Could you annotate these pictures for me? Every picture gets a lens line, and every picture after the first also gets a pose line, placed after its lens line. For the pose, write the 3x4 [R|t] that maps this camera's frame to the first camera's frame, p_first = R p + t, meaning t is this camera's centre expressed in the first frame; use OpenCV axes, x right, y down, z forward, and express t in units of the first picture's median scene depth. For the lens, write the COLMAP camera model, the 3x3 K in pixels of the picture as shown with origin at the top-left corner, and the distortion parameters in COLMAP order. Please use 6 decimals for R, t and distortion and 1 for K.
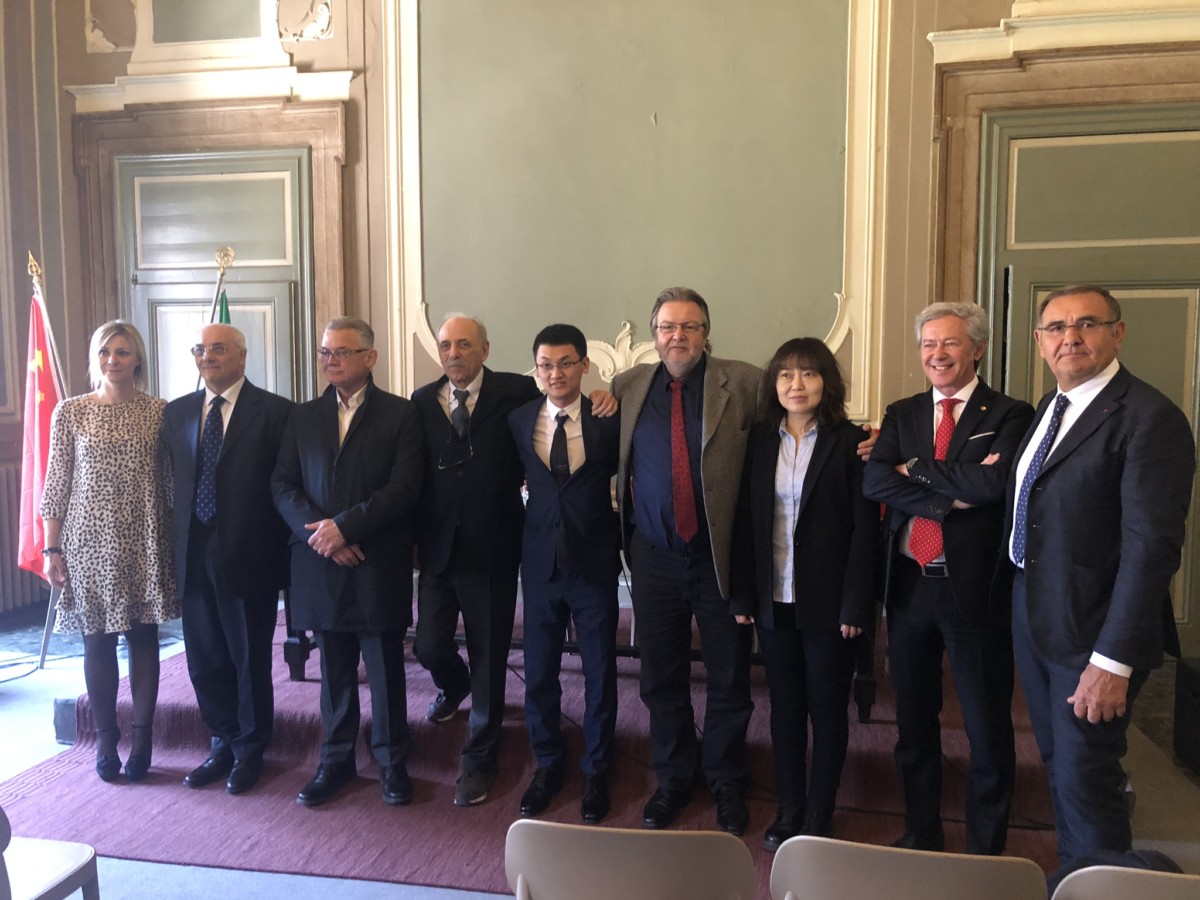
lens RADIAL K [[999.3, 0, 596.8], [0, 999.3, 462.1], [0, 0, 1]] dist [0.038104, -0.039676]
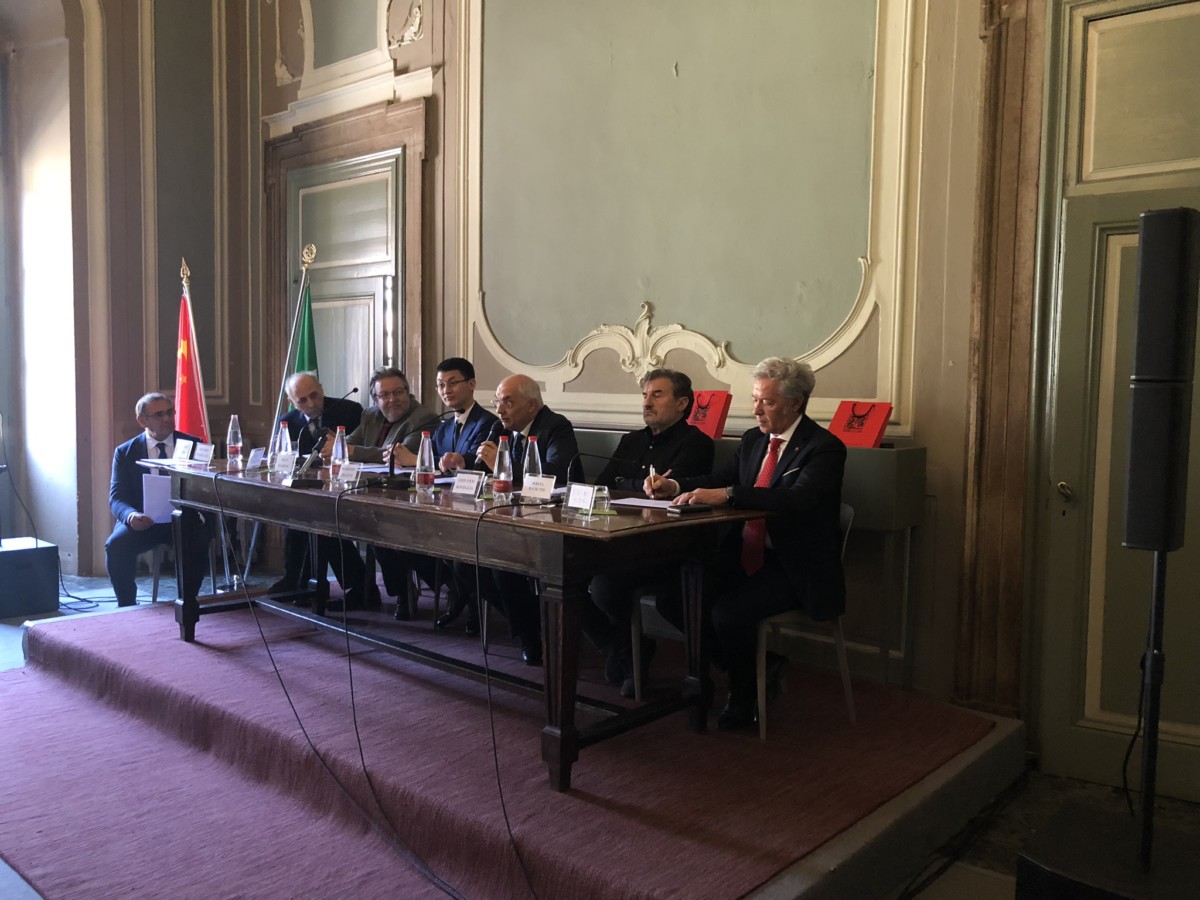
lens RADIAL K [[999.3, 0, 602.1], [0, 999.3, 460.3], [0, 0, 1]] dist [0.038104, -0.039676]
pose [[0.853583, 0.053555, -0.518197, 0.452500], [-0.059063, 0.998237, 0.005878, -0.004316], [0.517598, 0.025588, 0.855241, 0.219976]]
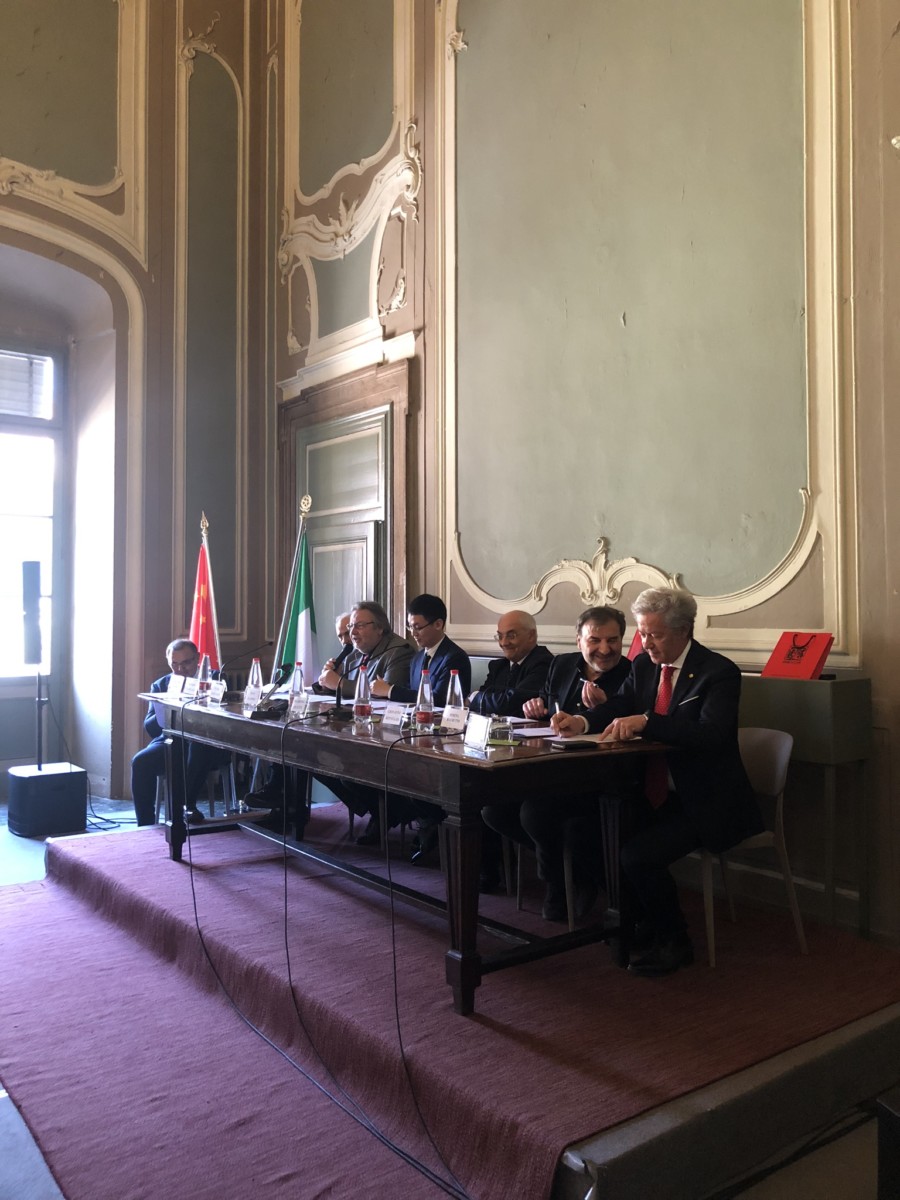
lens RADIAL K [[999.3, 0, 457.3], [0, 999.3, 591.1], [0, 0, 1]] dist [0.038104, -0.039676]
pose [[0.736201, -0.016531, -0.676561, 0.537814], [-0.052198, 0.995337, -0.081120, -0.011193], [0.674747, 0.095036, 0.731905, 0.238524]]
